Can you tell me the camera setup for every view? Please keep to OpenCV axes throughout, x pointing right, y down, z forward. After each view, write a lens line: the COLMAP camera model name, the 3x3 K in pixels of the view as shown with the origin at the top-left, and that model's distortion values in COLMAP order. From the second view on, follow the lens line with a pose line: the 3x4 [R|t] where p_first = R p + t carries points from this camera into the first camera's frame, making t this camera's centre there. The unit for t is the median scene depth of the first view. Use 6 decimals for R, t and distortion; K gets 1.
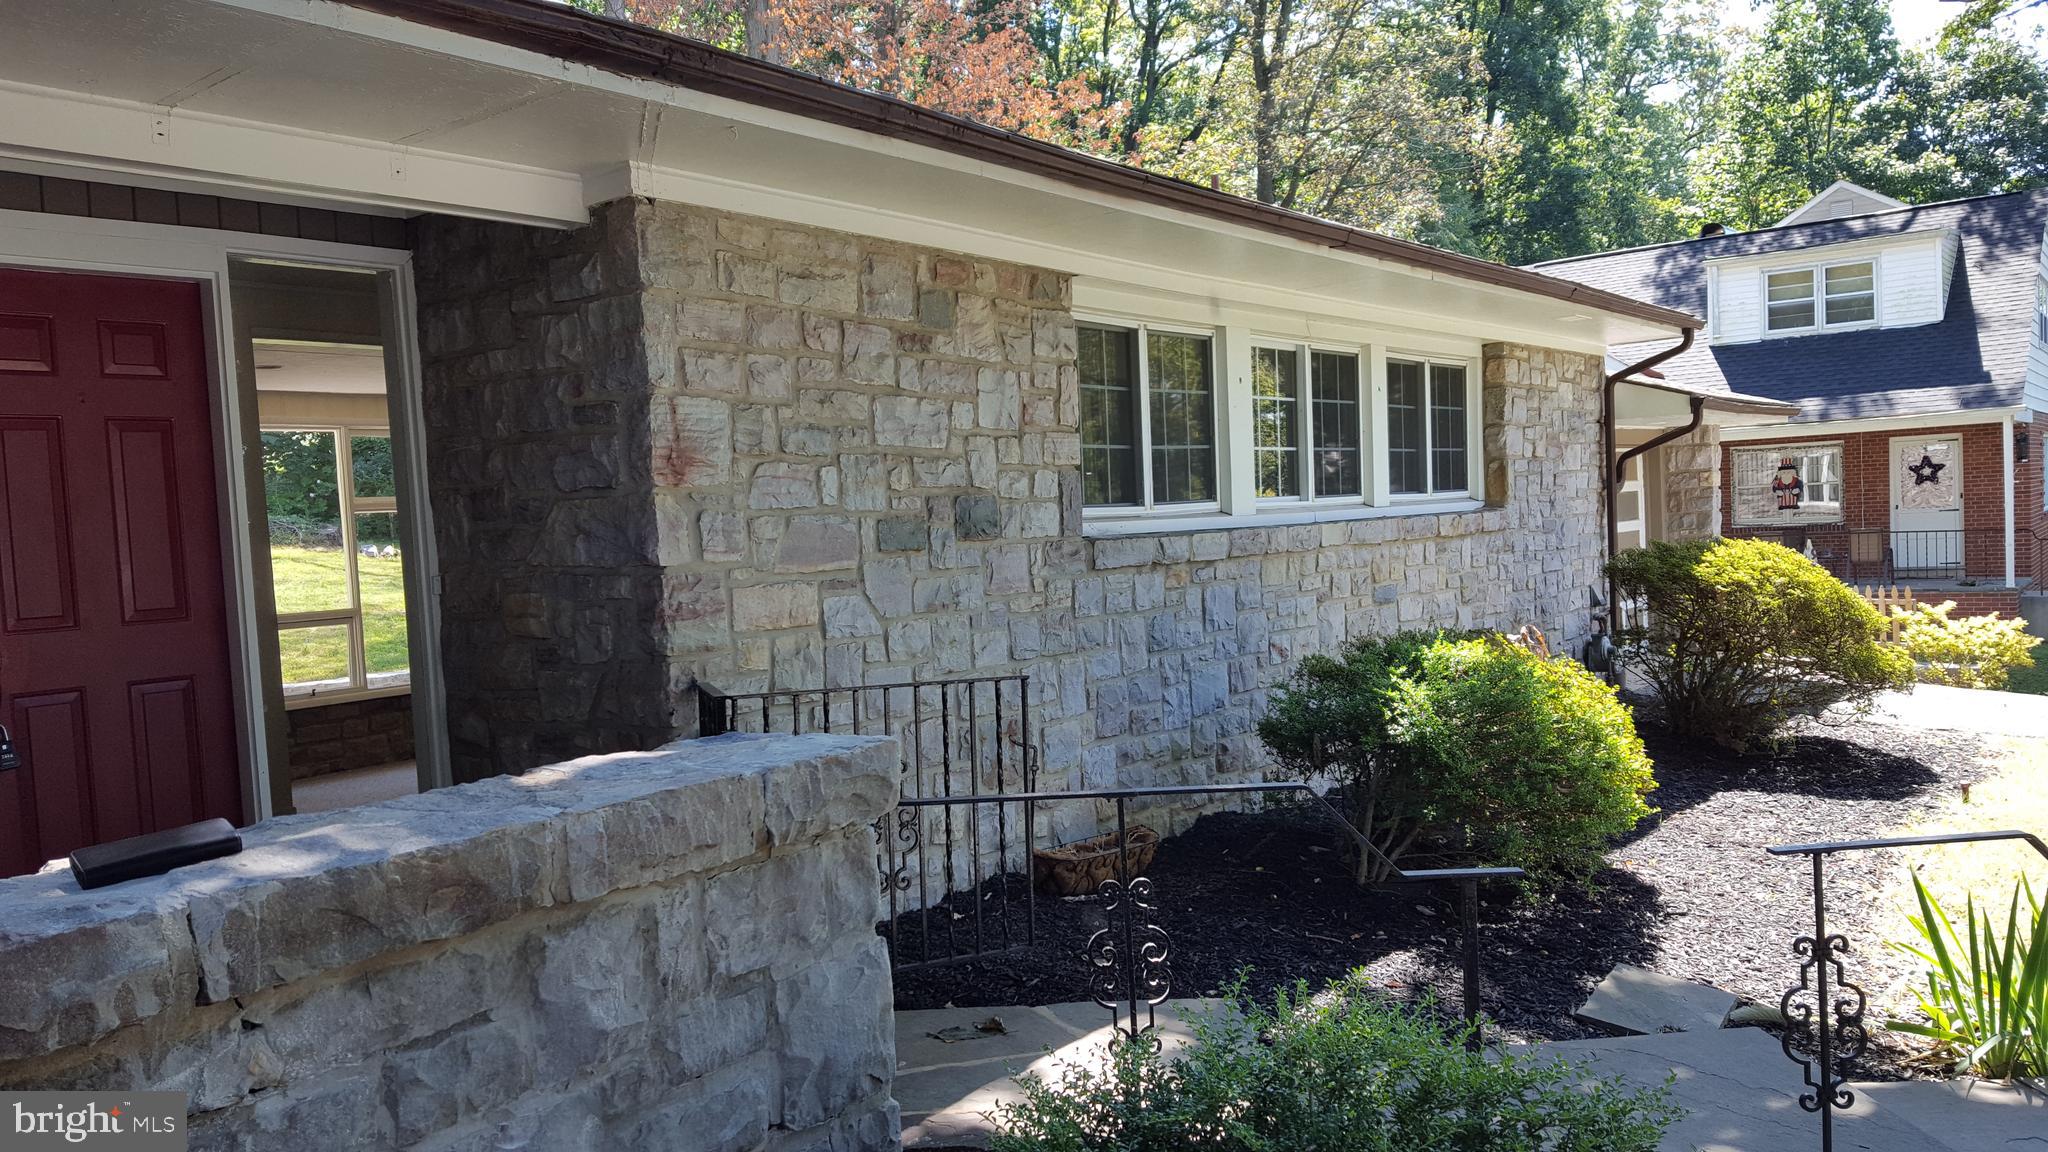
lens RADIAL K [[1503.8, 0, 1022.2], [0, 1503.8, 627.3], [0, 0, 1]] dist [0.150858, -0.270328]
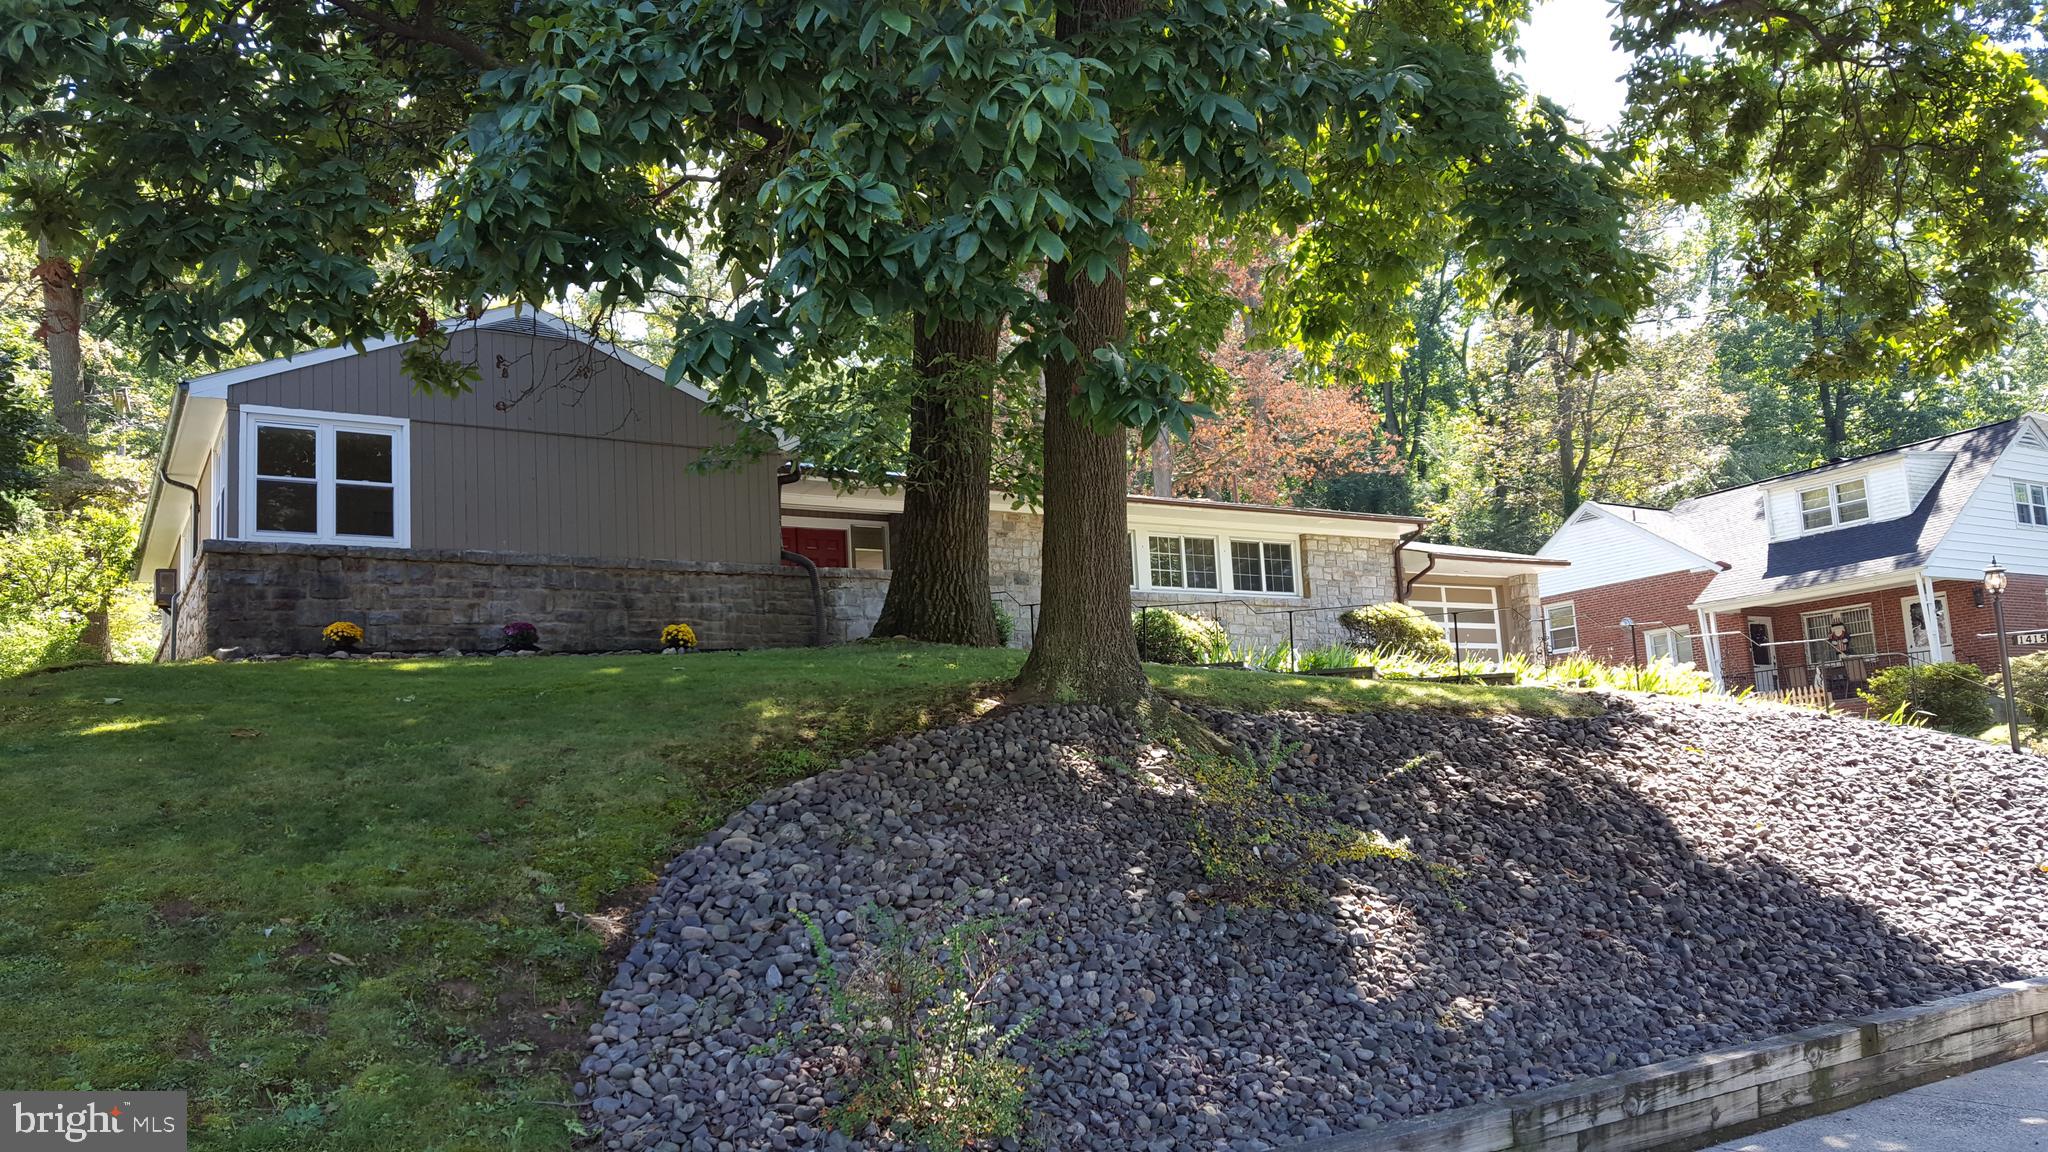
lens RADIAL K [[1496.6, 0, 1009.7], [0, 1496.6, 611.6], [0, 0, 1]] dist [0.114214, -0.167524]
pose [[0.925320, -0.053046, -0.375459, 0.821051], [-0.021453, 0.981257, -0.191506, 0.441503], [0.378581, 0.185259, 0.906838, -1.466069]]
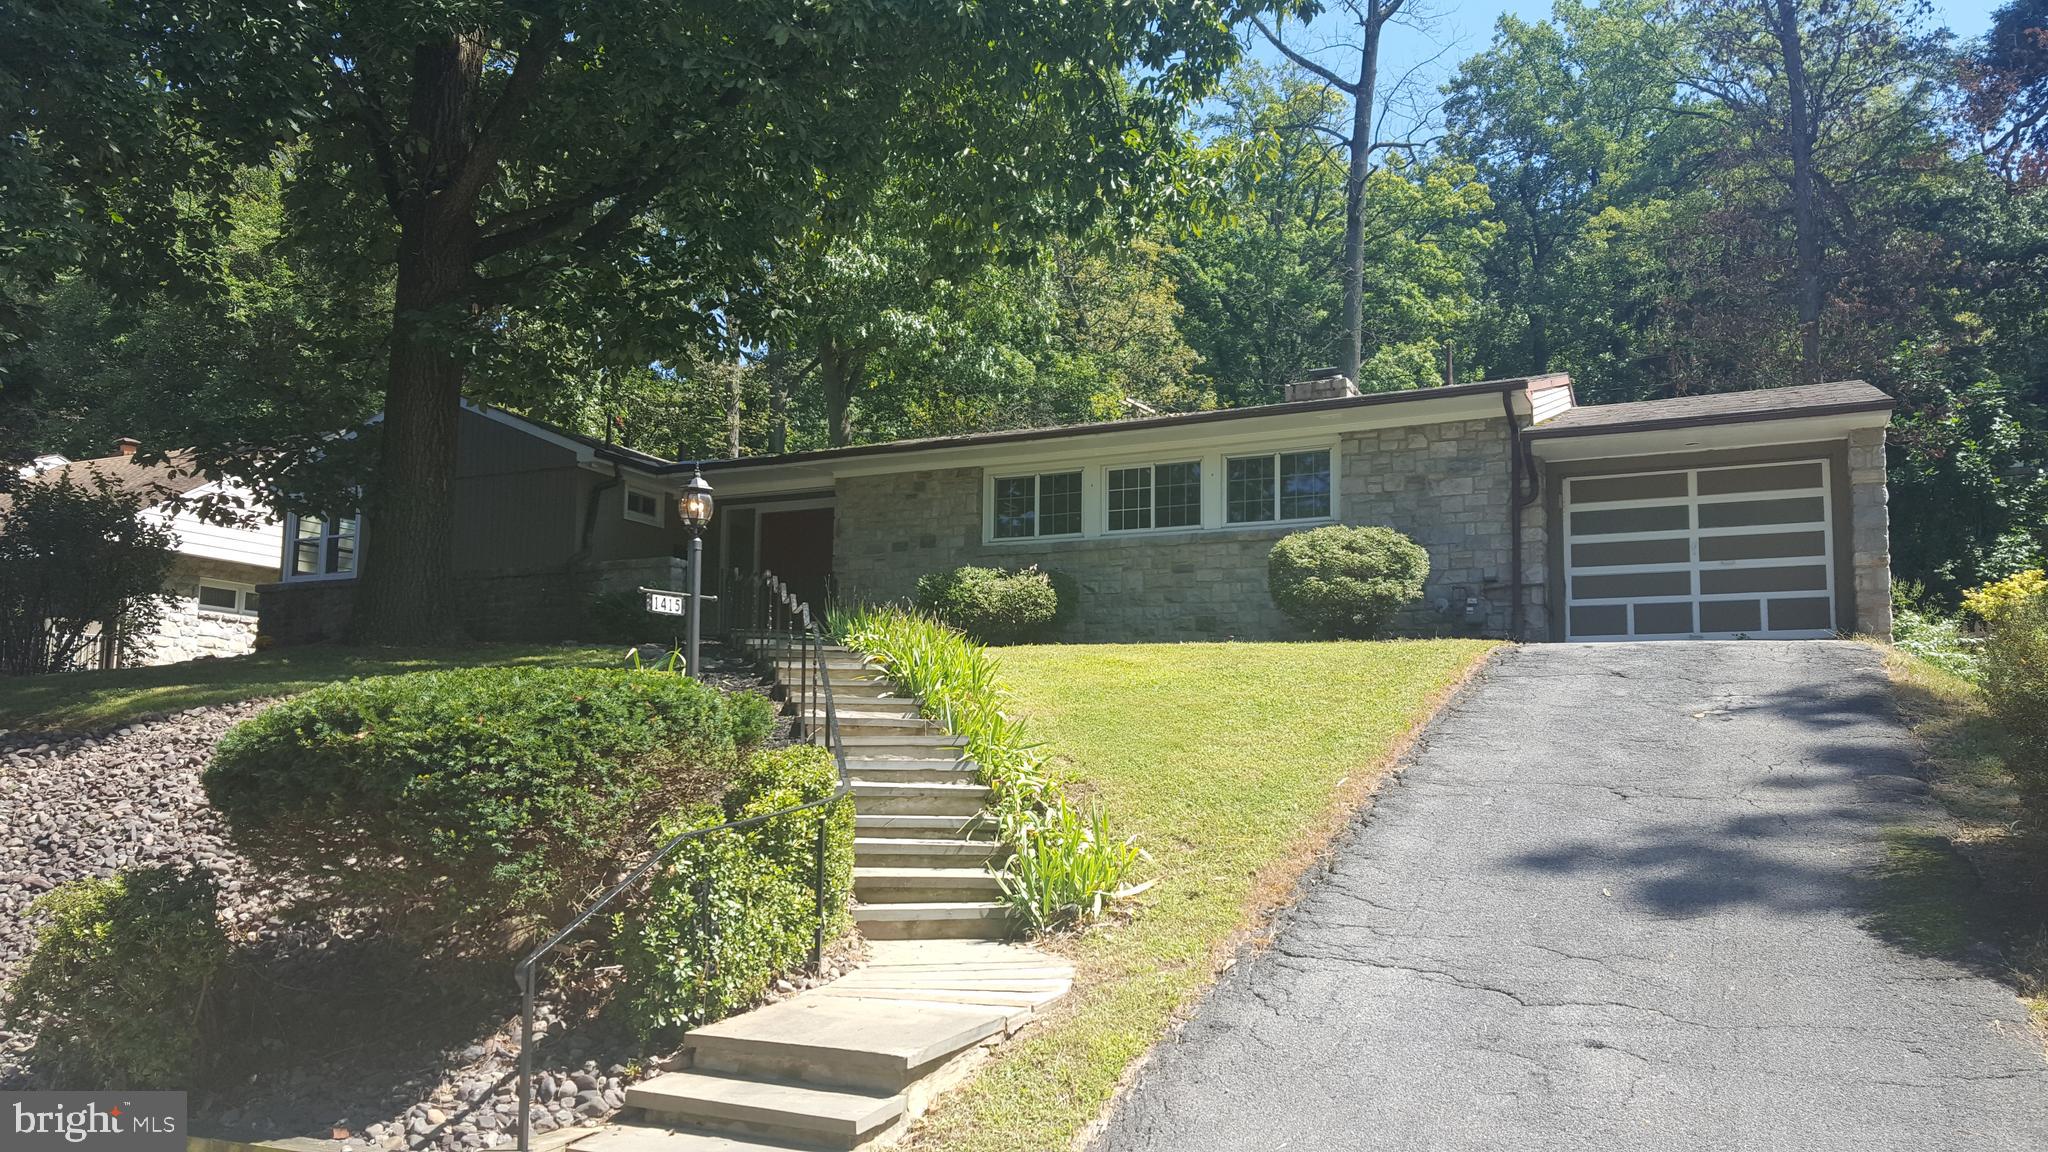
lens RADIAL K [[1496.6, 0, 1009.7], [0, 1496.6, 611.6], [0, 0, 1]] dist [0.114214, -0.167524]
pose [[0.194494, -0.063529, -0.978844, 2.079833], [-0.098832, 0.991553, -0.083992, 0.221895], [0.975912, 0.113077, 0.186573, 0.329423]]
